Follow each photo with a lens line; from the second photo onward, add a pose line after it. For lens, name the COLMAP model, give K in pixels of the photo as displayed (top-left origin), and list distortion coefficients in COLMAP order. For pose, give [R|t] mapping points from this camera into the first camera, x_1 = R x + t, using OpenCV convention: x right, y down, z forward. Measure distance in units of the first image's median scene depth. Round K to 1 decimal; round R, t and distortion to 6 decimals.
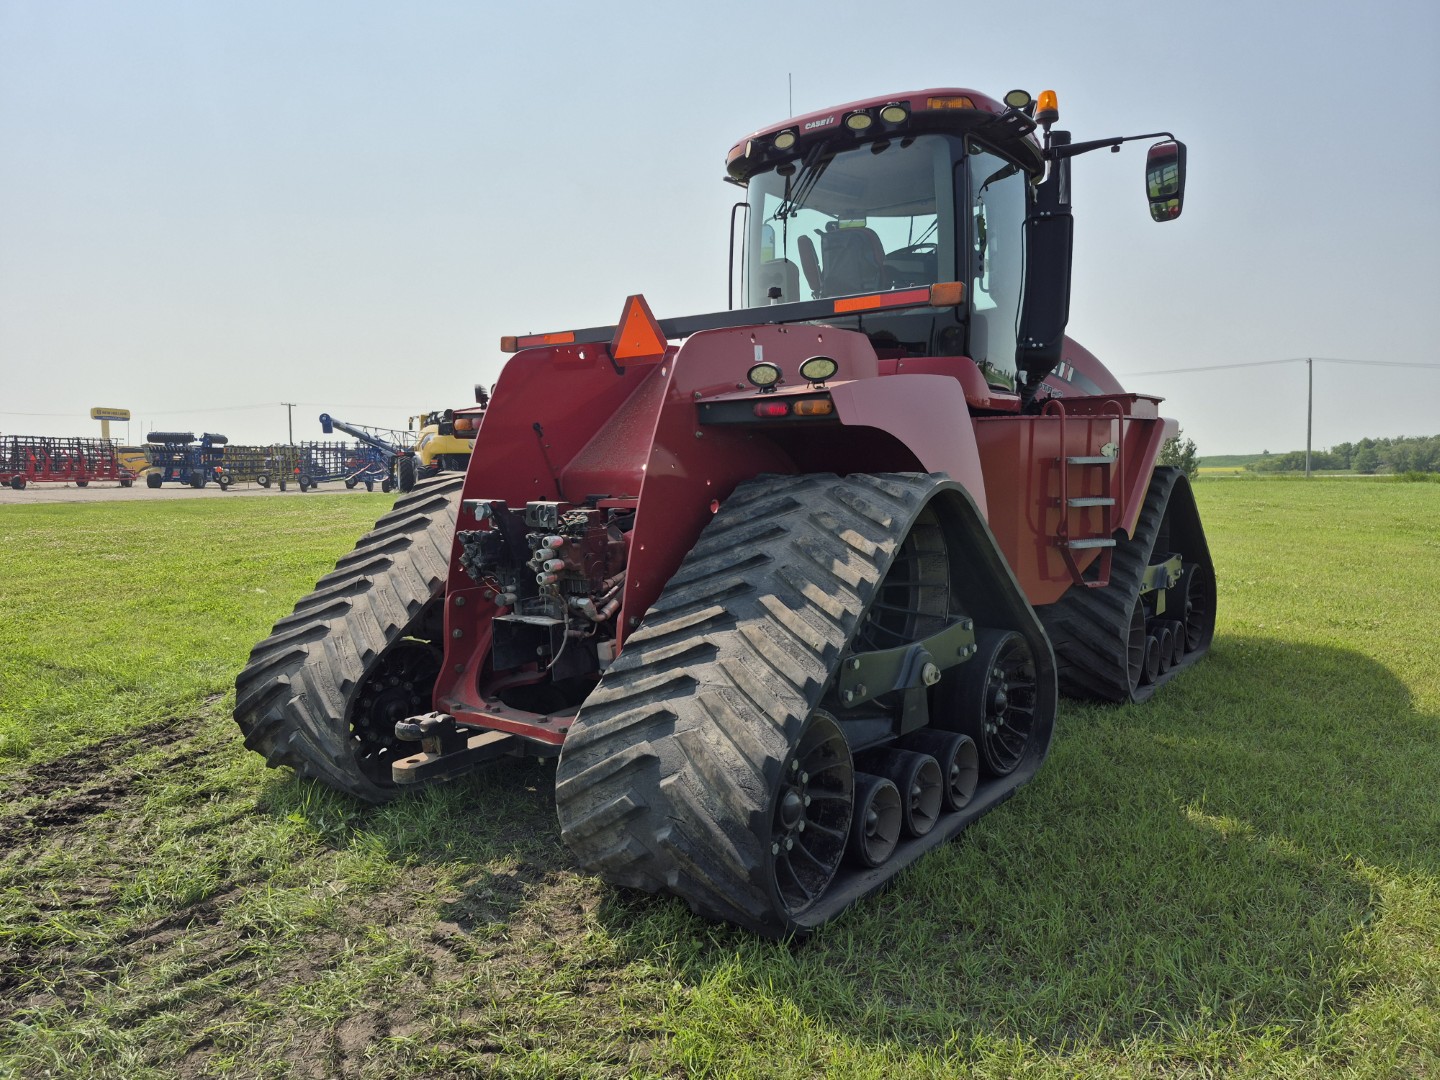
lens RADIAL K [[950.0, 0, 740.8], [0, 950.0, 542.8], [0, 0, 1]] dist [0.072691, -0.112173]
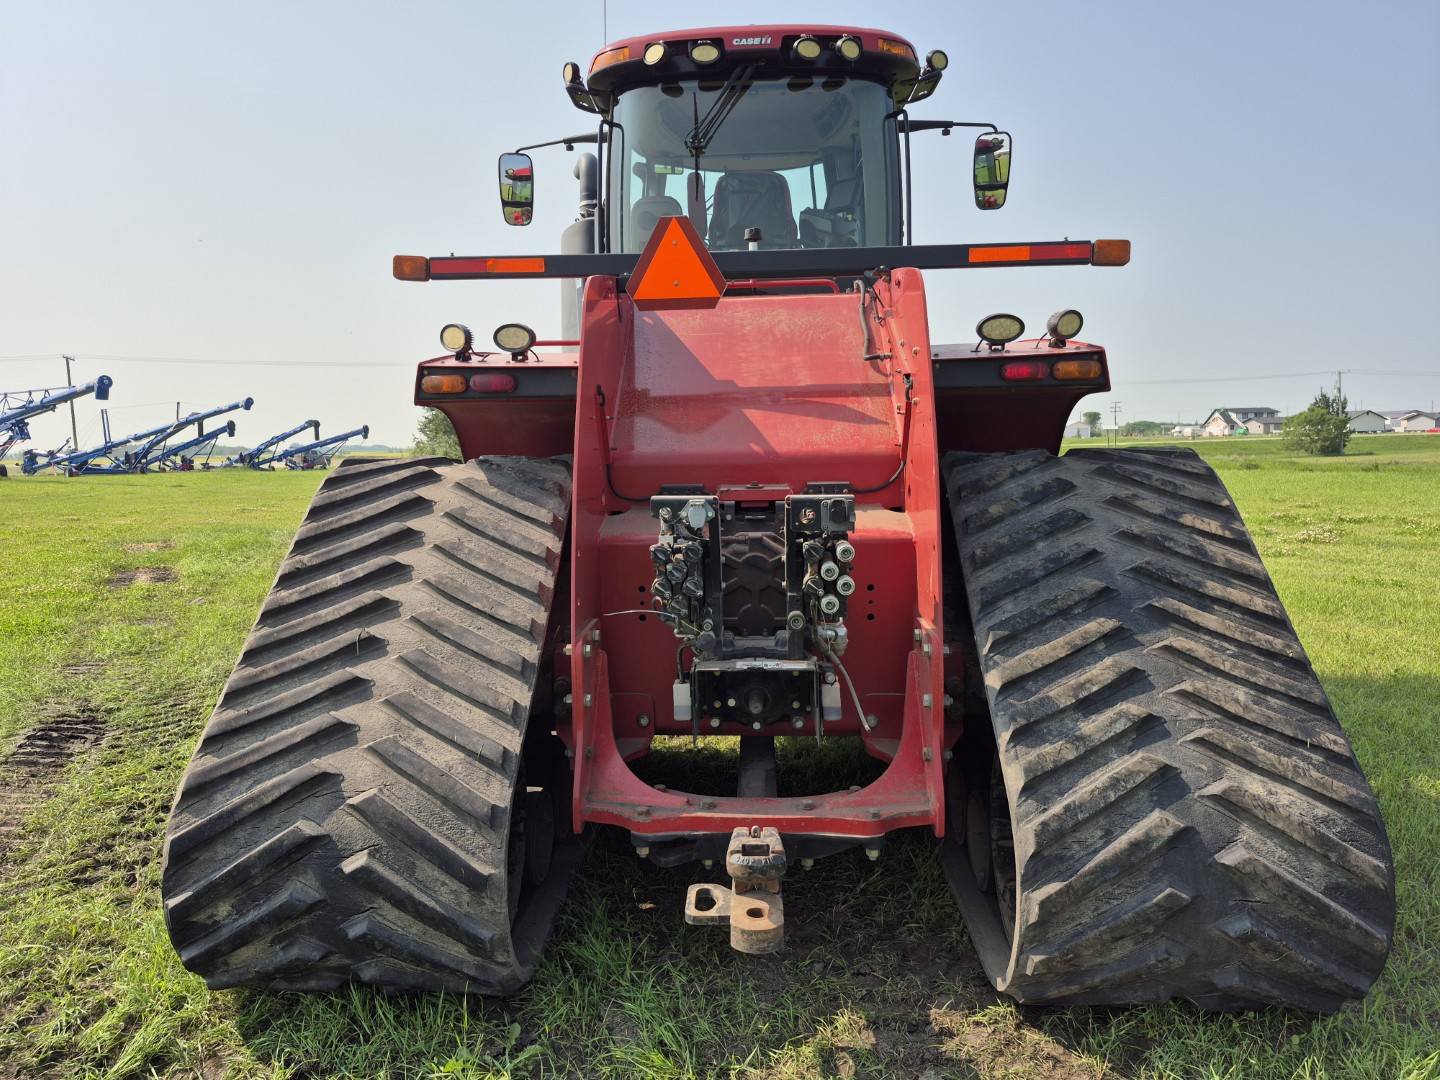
lens RADIAL K [[950.0, 0, 740.8], [0, 950.0, 542.8], [0, 0, 1]] dist [0.072691, -0.112173]
pose [[0.845629, -0.060665, 0.530312, -0.417811], [0.052512, 0.998156, 0.030448, -0.021258], [-0.531181, 0.002100, 0.847255, 0.296289]]
